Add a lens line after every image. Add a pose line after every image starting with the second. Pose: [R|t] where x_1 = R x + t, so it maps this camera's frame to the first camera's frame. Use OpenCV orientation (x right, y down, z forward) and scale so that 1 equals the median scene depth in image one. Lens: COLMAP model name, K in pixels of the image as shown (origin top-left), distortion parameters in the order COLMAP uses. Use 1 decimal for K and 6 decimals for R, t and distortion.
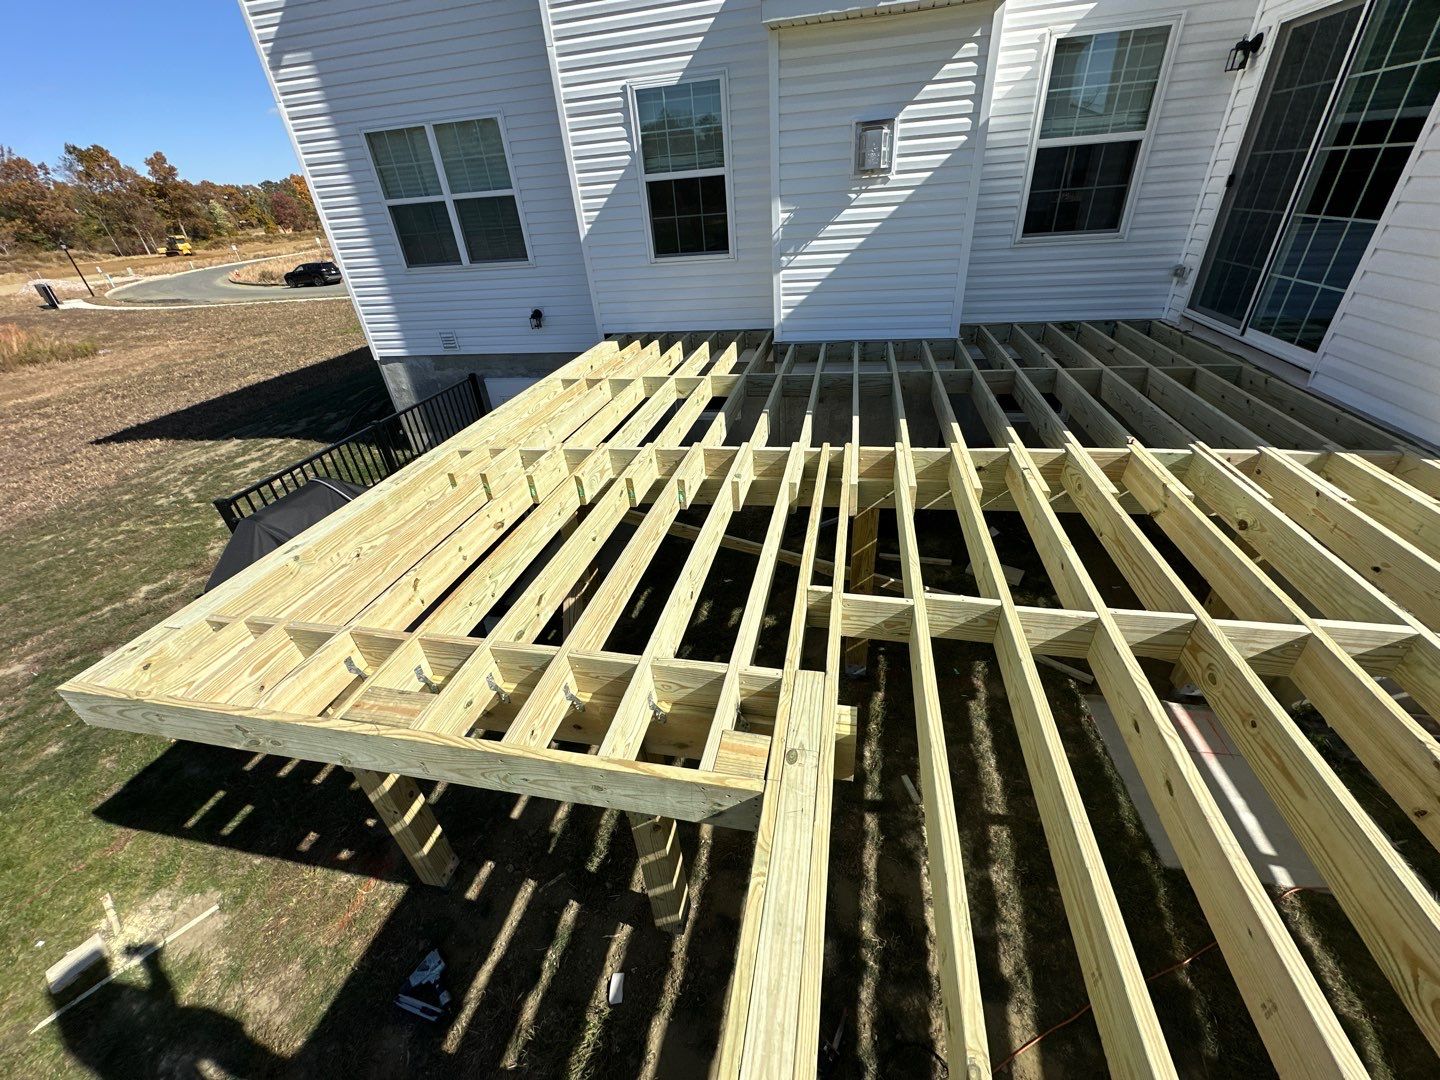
lens RADIAL K [[571.3, 0, 731.6], [0, 571.3, 541.0], [0, 0, 1]] dist [-0.001262, 0.001091]
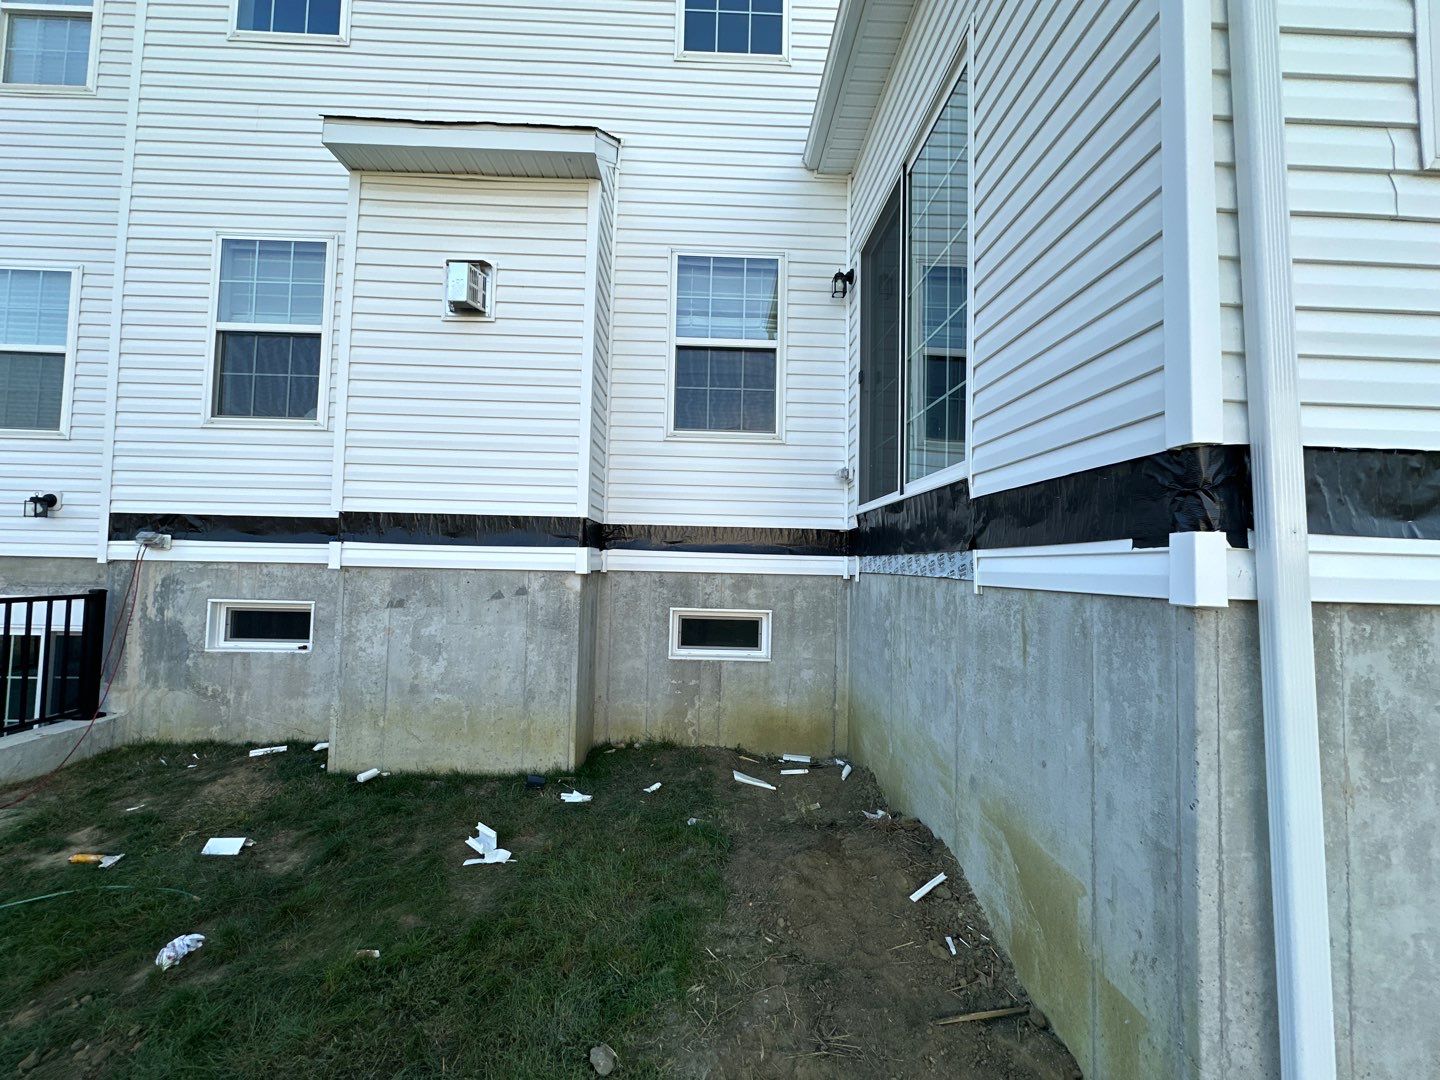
lens RADIAL K [[571.3, 0, 721.4], [0, 571.3, 537.6], [0, 0, 1]] dist [-0.001262, 0.001091]
pose [[0.969783, 0.096952, 0.223877, 0.713071], [0.047310, 0.825496, -0.562422, 0.154538], [-0.239338, 0.556018, 0.795965, 0.696831]]
